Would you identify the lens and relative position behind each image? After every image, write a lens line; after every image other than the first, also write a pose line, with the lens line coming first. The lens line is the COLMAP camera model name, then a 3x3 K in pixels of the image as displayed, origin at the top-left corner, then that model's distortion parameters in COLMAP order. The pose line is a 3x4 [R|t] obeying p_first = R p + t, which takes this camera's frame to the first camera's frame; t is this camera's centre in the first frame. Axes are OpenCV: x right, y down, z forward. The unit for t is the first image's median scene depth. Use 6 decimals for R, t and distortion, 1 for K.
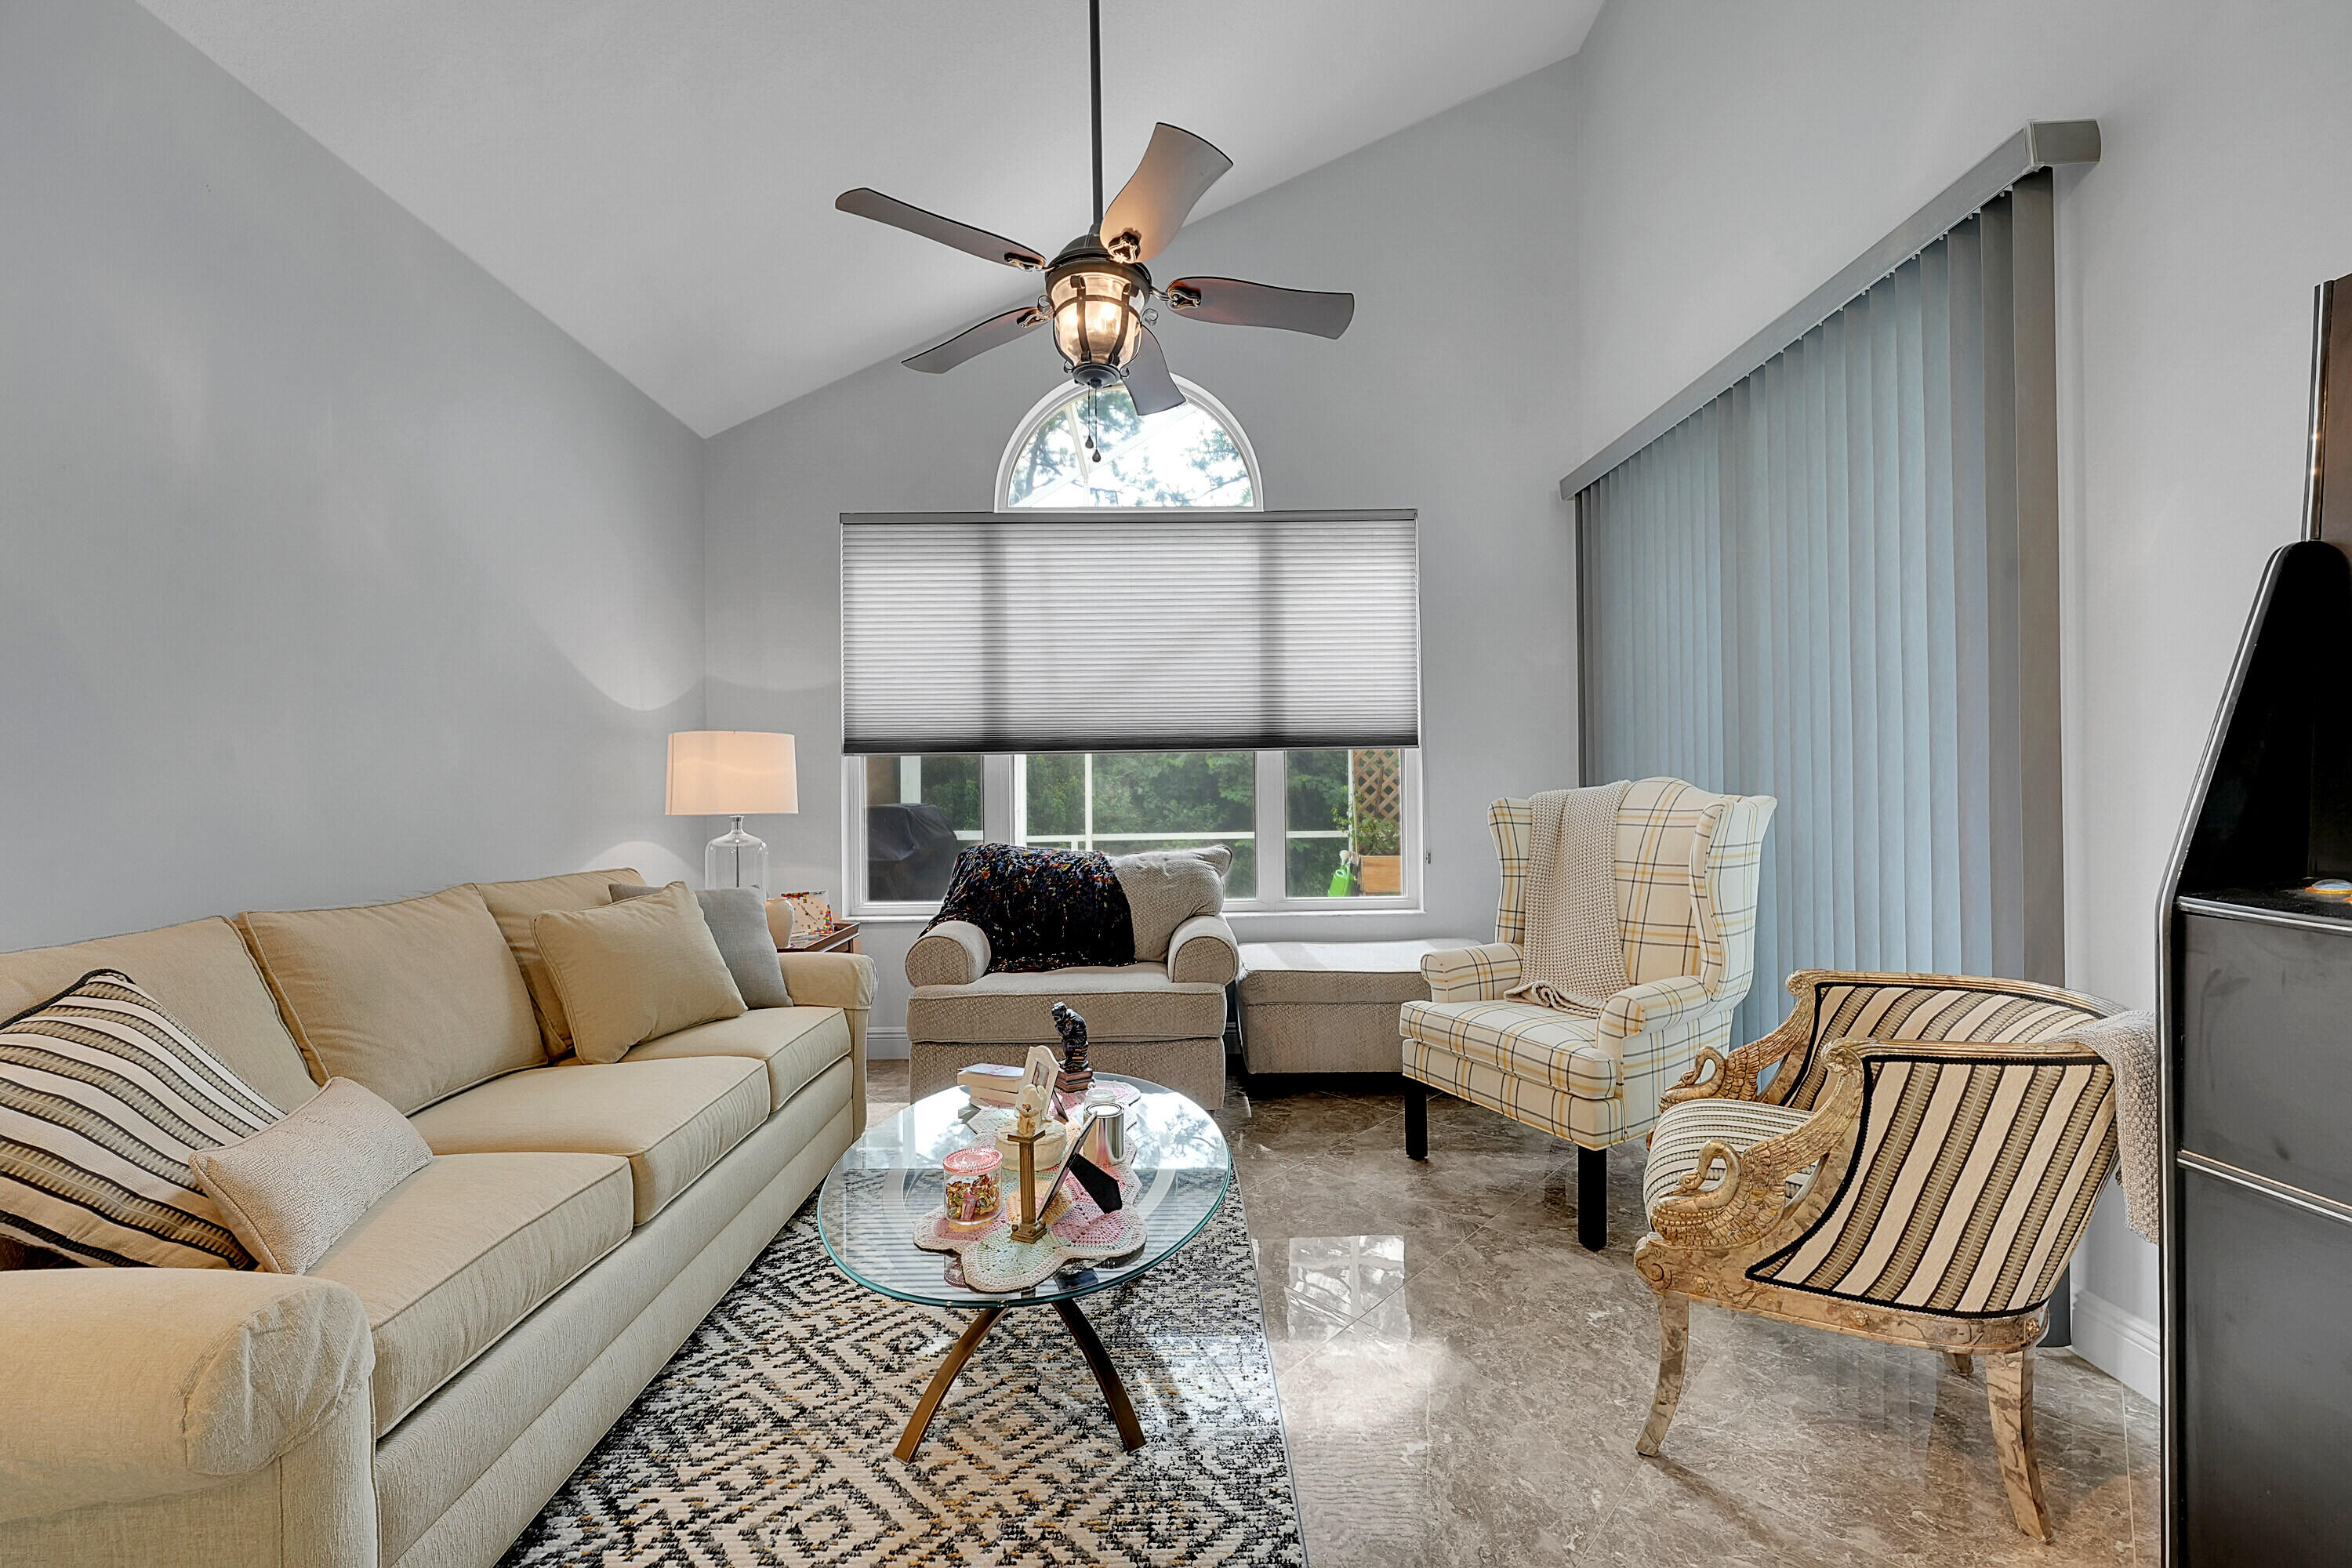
lens RADIAL K [[934.6, 0, 1178.3], [0, 934.6, 781.9], [0, 0, 1]] dist [-0.000592, -0.000644]
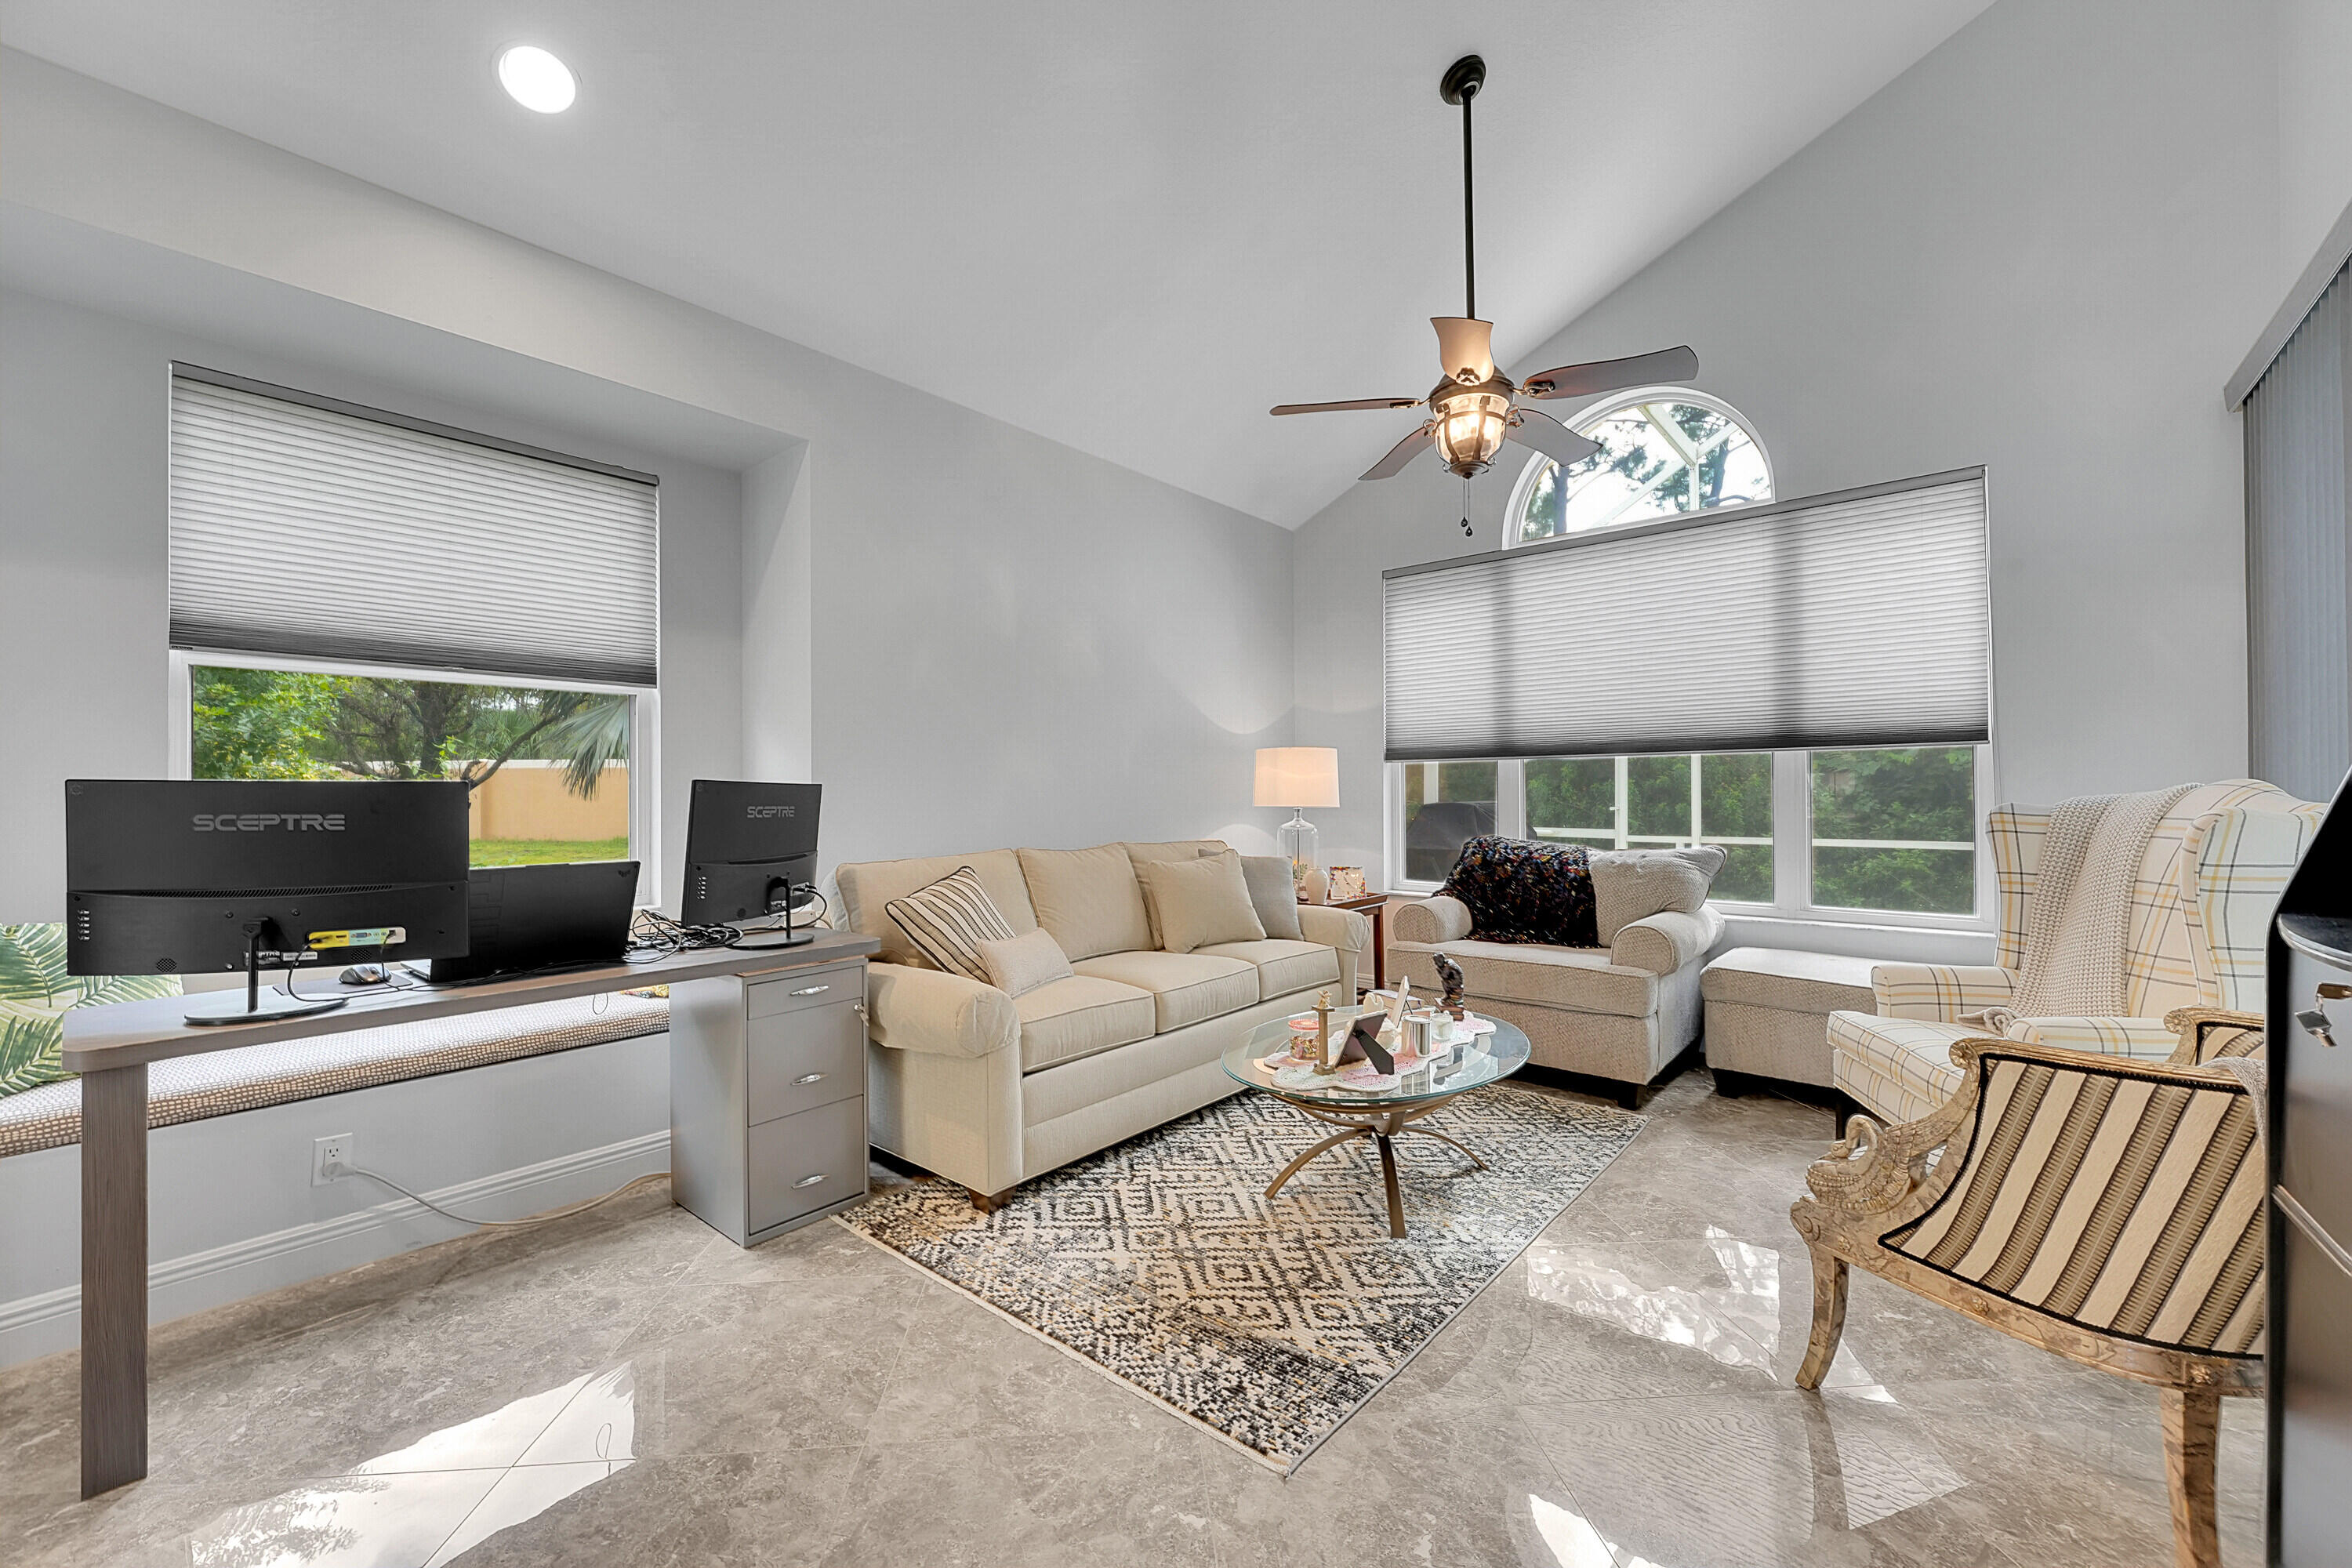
lens RADIAL K [[934.6, 0, 1169.4], [0, 934.6, 779.9], [0, 0, 1]] dist [-0.000592, -0.000644]
pose [[0.742186, -0.001600, -0.670192, 0.458982], [0.001600, 0.999999, -0.000616, -0.006500], [0.670192, -0.000615, 0.742188, -0.227940]]
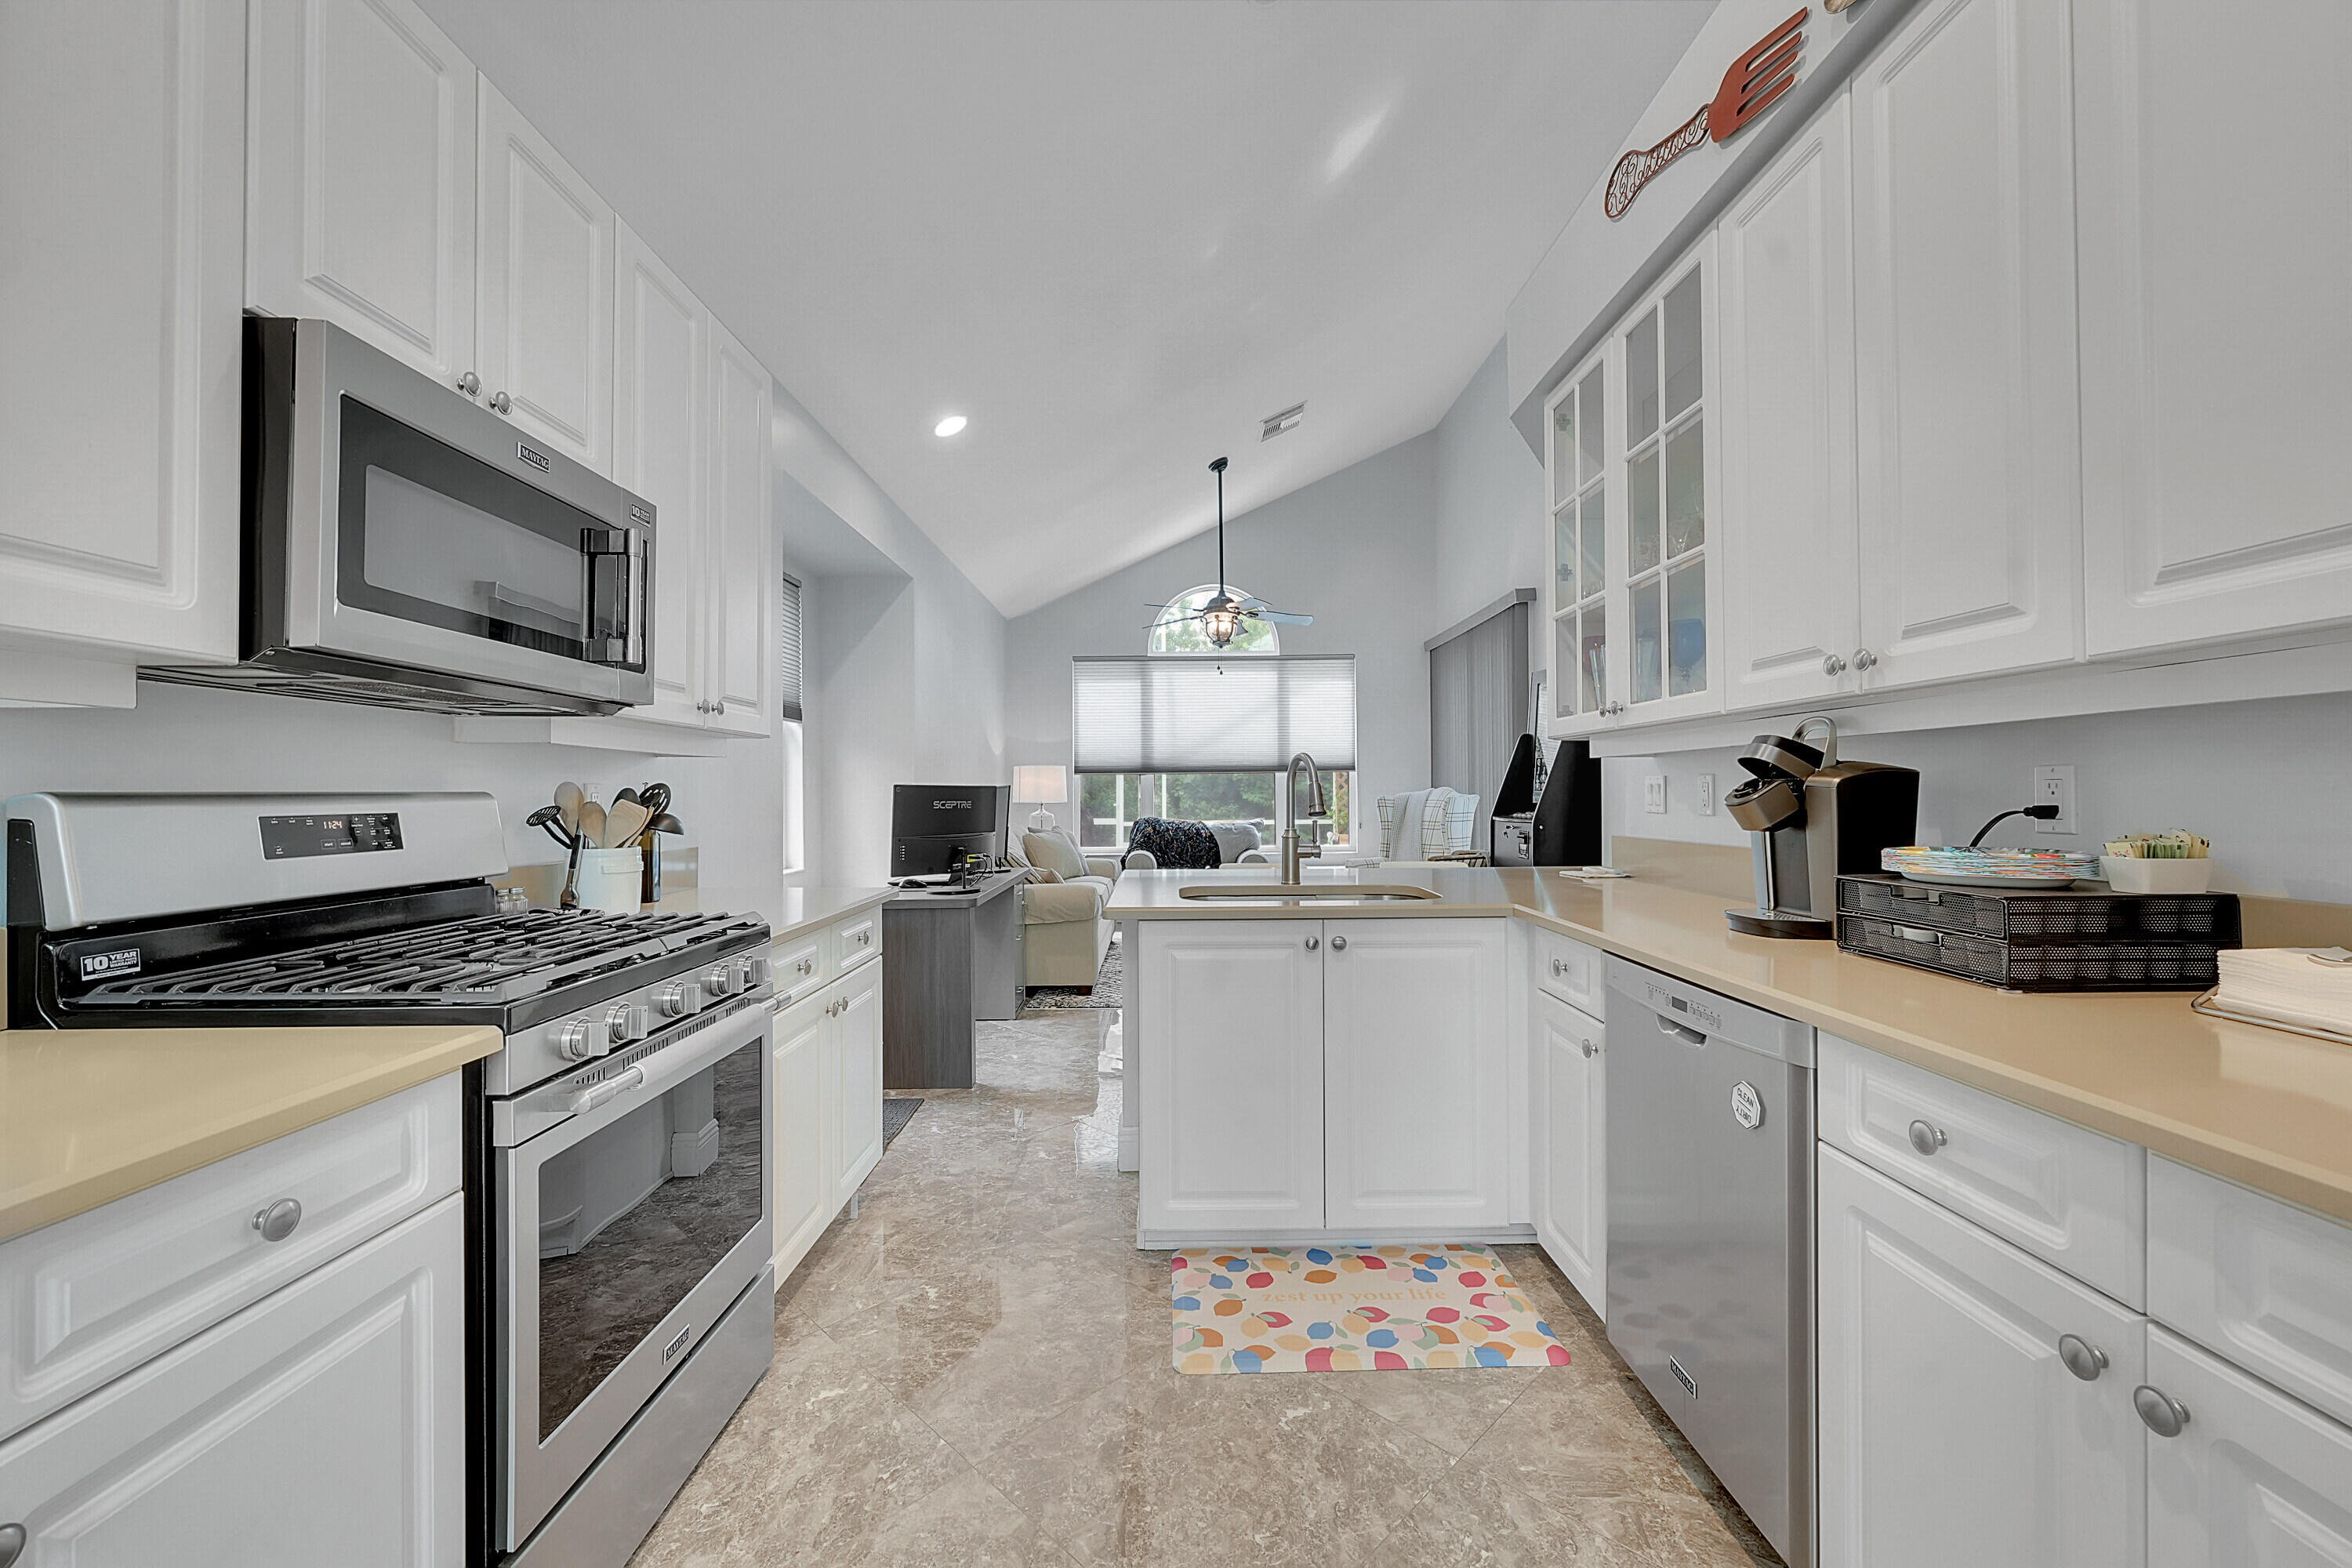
lens RADIAL K [[934.6, 0, 1176.1], [0, 934.6, 788.4], [0, 0, 1]] dist [-0.000592, -0.000644]
pose [[0.999907, 0.002661, -0.013411, -0.180854], [-0.002607, 0.999988, 0.004033, -0.012804], [0.013421, -0.003997, 0.999902, -1.755152]]
